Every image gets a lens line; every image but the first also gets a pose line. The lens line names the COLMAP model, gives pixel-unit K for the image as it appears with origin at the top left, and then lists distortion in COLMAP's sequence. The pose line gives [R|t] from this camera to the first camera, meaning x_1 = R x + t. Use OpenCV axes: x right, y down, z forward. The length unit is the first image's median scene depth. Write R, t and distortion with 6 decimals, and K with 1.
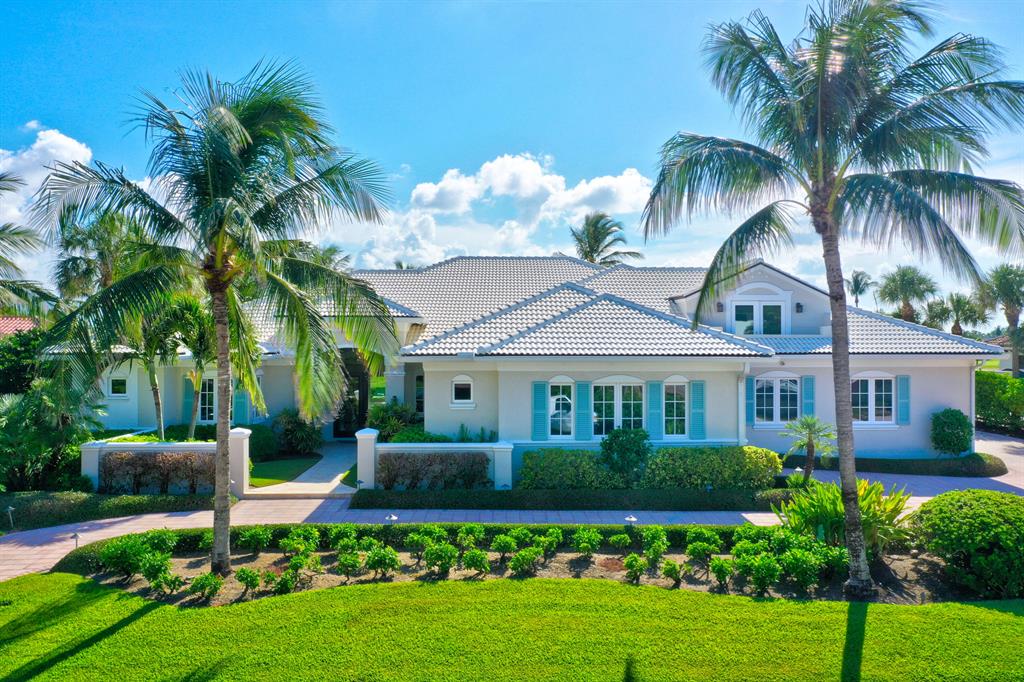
lens RADIAL K [[787.6, 0, 512.0], [0, 787.6, 341.0], [0, 0, 1]] dist [-0.007802, -0.006562]
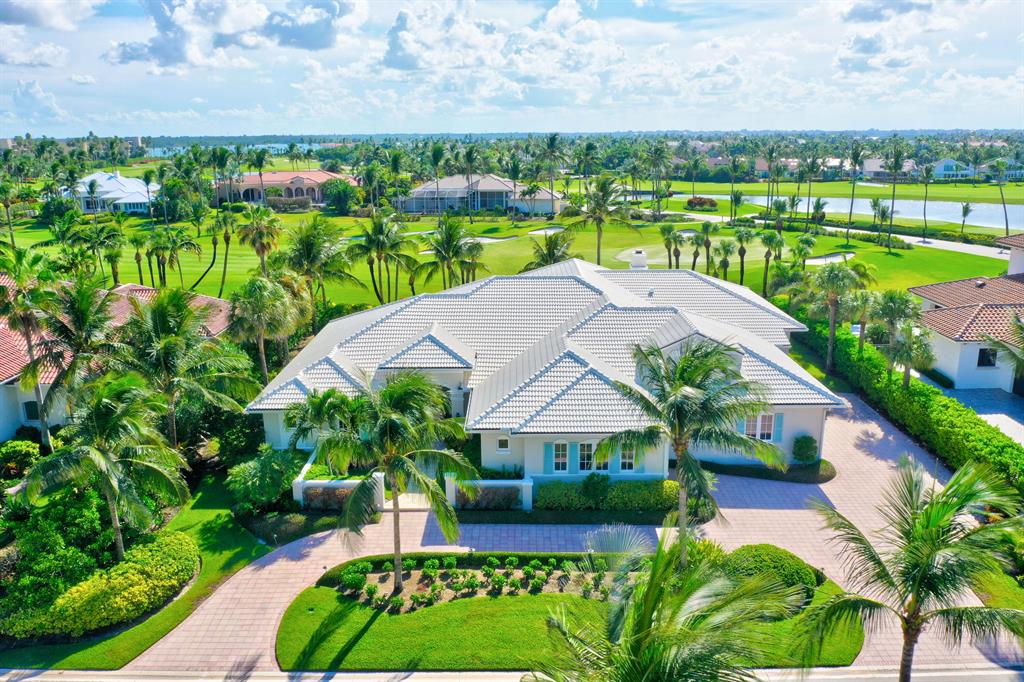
lens RADIAL K [[787.6, 0, 512.0], [0, 787.6, 341.0], [0, 0, 1]] dist [-0.007802, -0.006562]
pose [[0.999493, -0.000816, -0.031824, 0.011494], [0.009139, 0.964946, 0.262290, -0.647371], [0.030495, -0.262448, 0.964464, -0.632695]]
